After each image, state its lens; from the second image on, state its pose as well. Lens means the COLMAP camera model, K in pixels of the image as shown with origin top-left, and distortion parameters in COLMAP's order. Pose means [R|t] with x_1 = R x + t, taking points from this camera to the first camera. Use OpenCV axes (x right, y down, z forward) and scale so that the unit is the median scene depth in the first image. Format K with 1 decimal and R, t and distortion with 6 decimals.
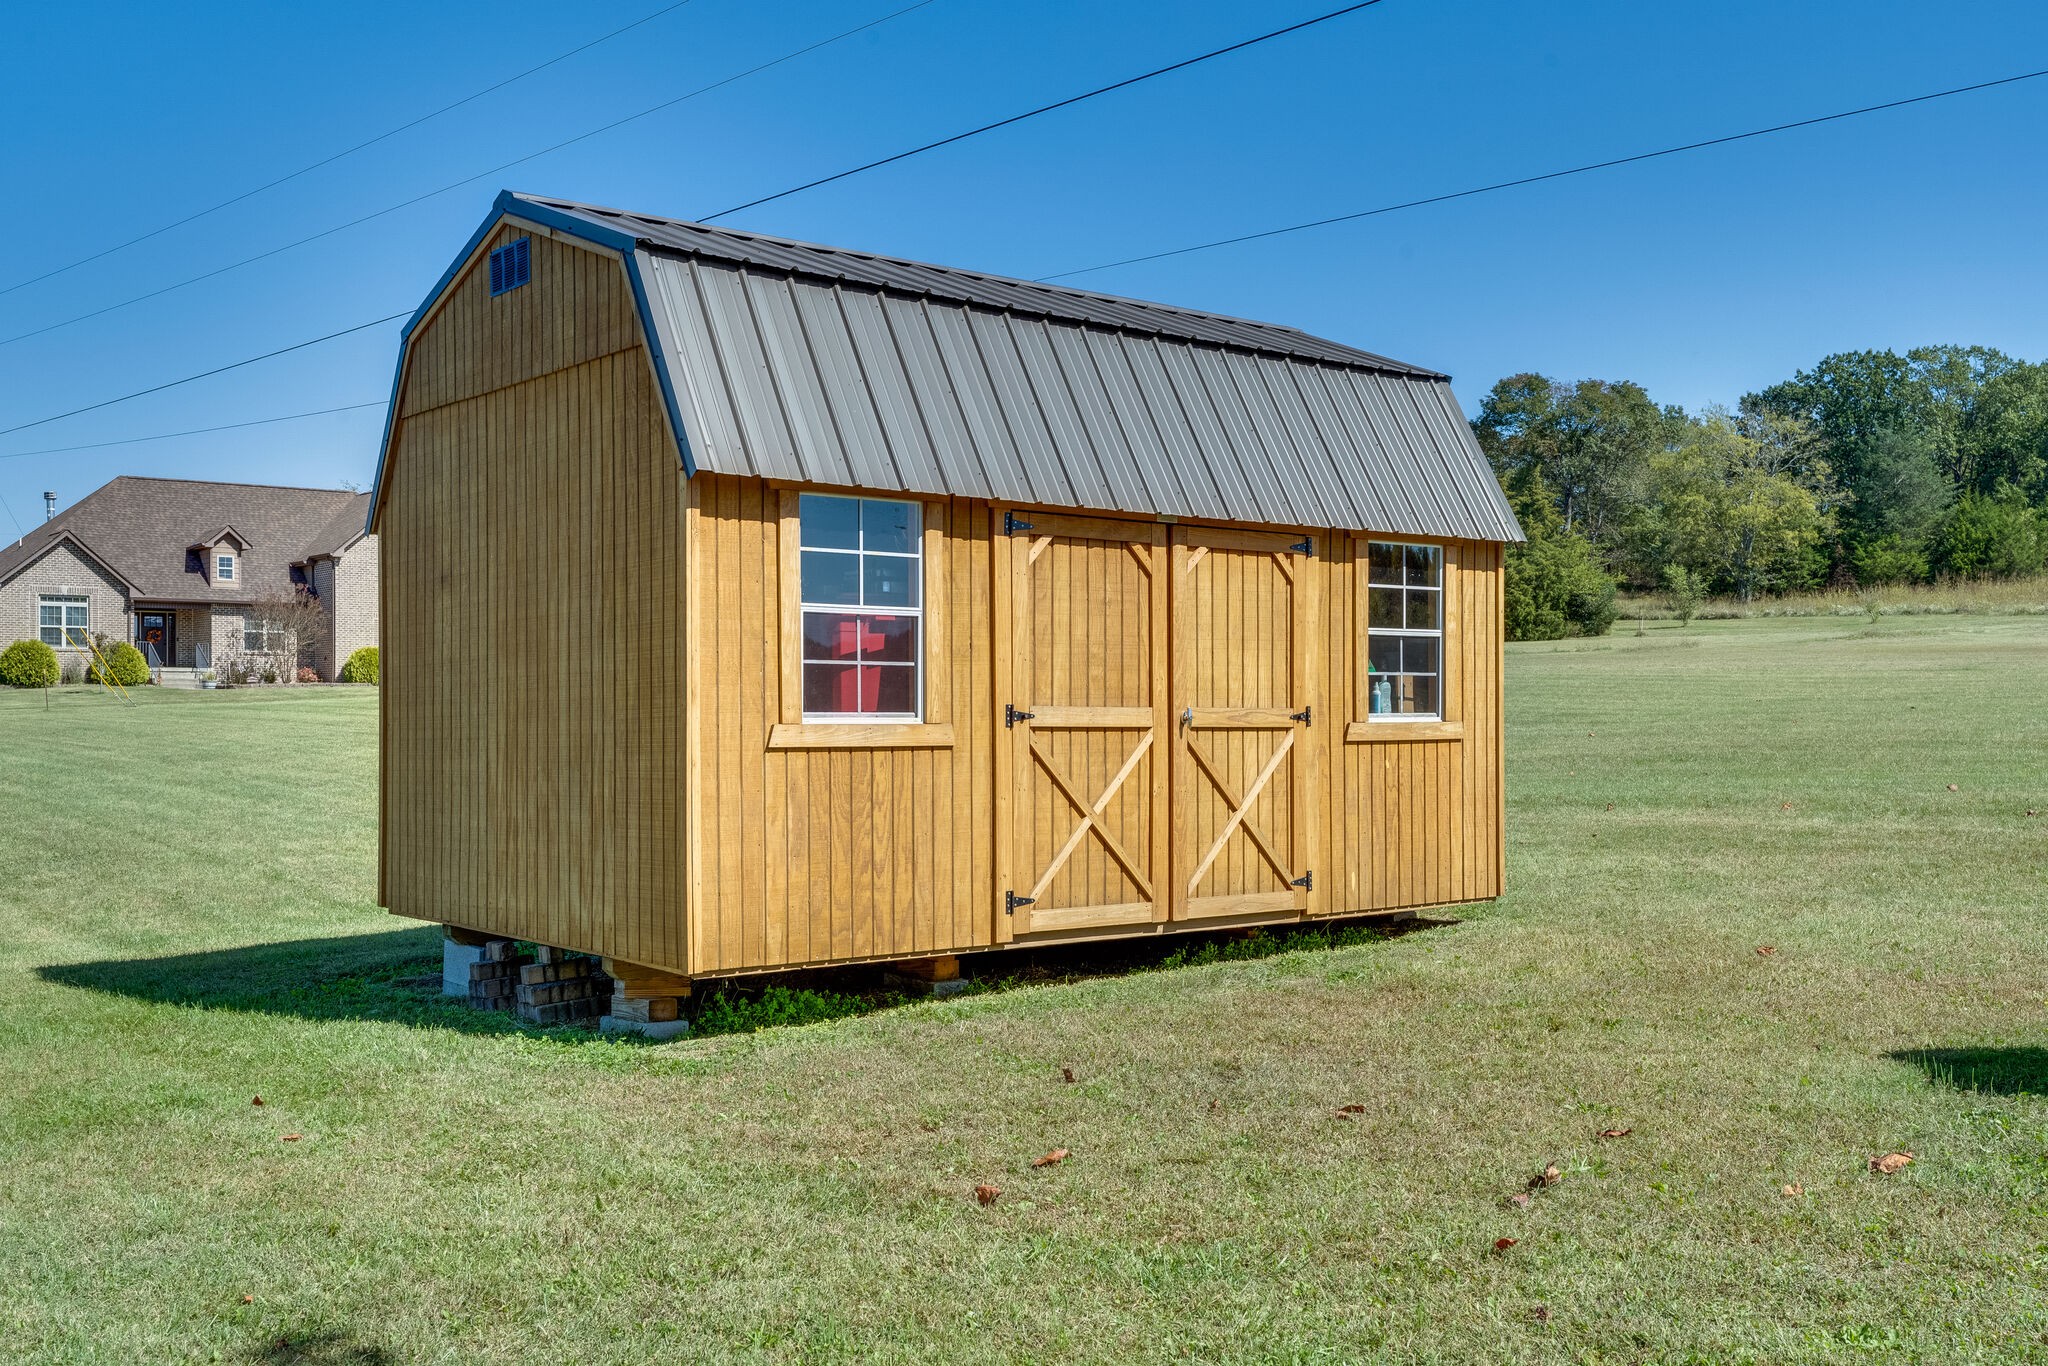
lens RADIAL K [[2101.7, 0, 1029.7], [0, 2101.7, 682.7], [0, 0, 1]] dist [-0.063169, 0.000000]
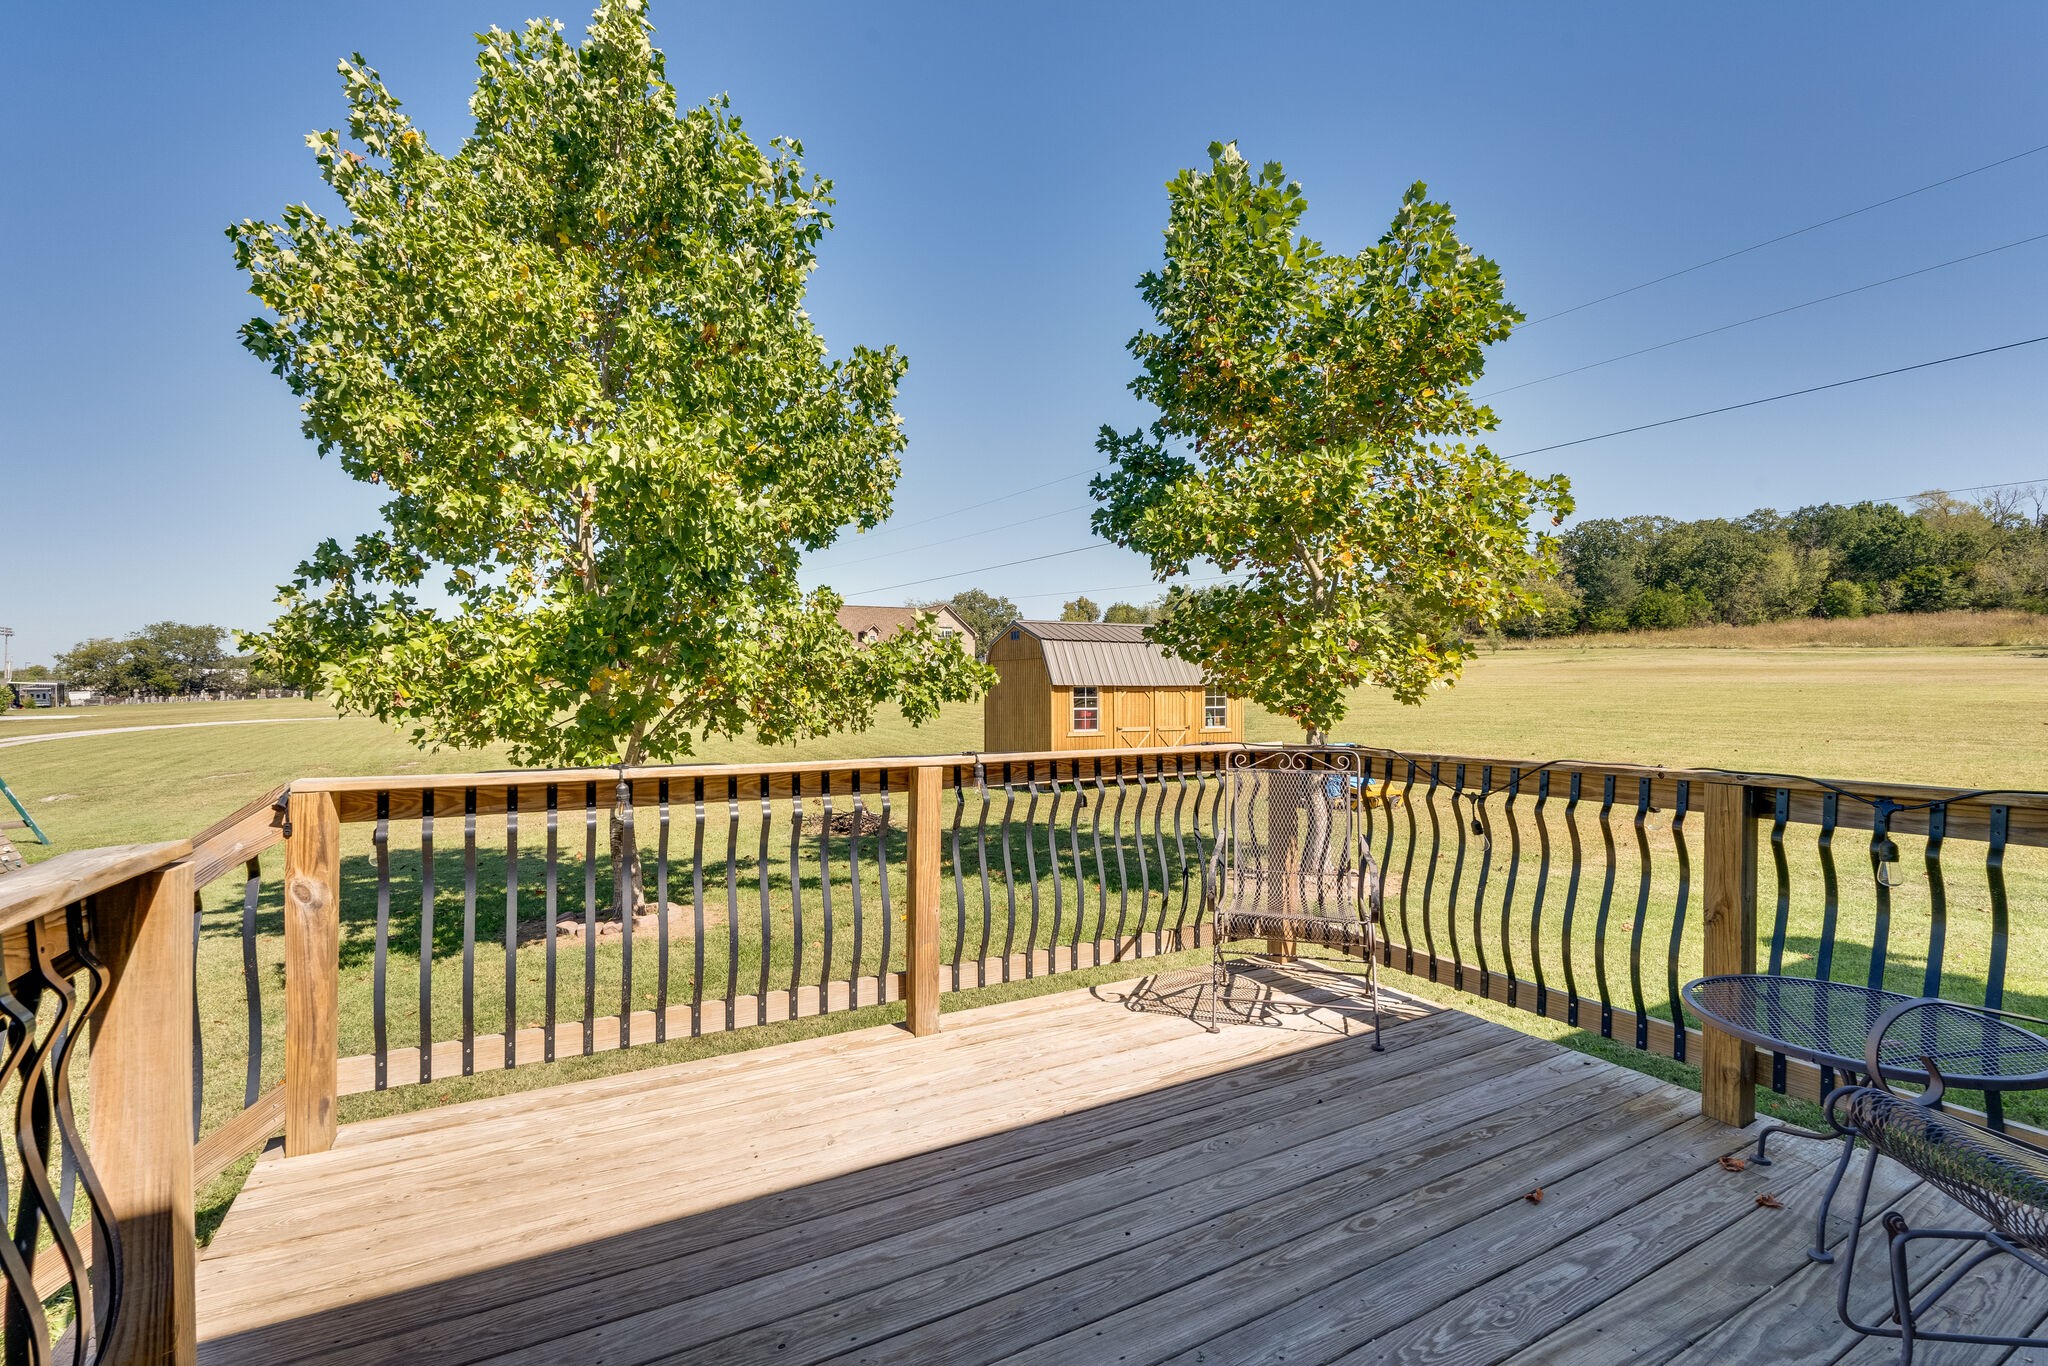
lens RADIAL K [[920.3, 0, 1017.0], [0, 920.3, 693.4], [0, 0, 1]] dist [-0.002656, -0.000028]
pose [[0.981037, 0.001265, -0.193816, 0.142310], [0.002398, 0.999823, 0.018665, -0.086900], [0.193805, -0.018776, 0.980860, -0.914687]]
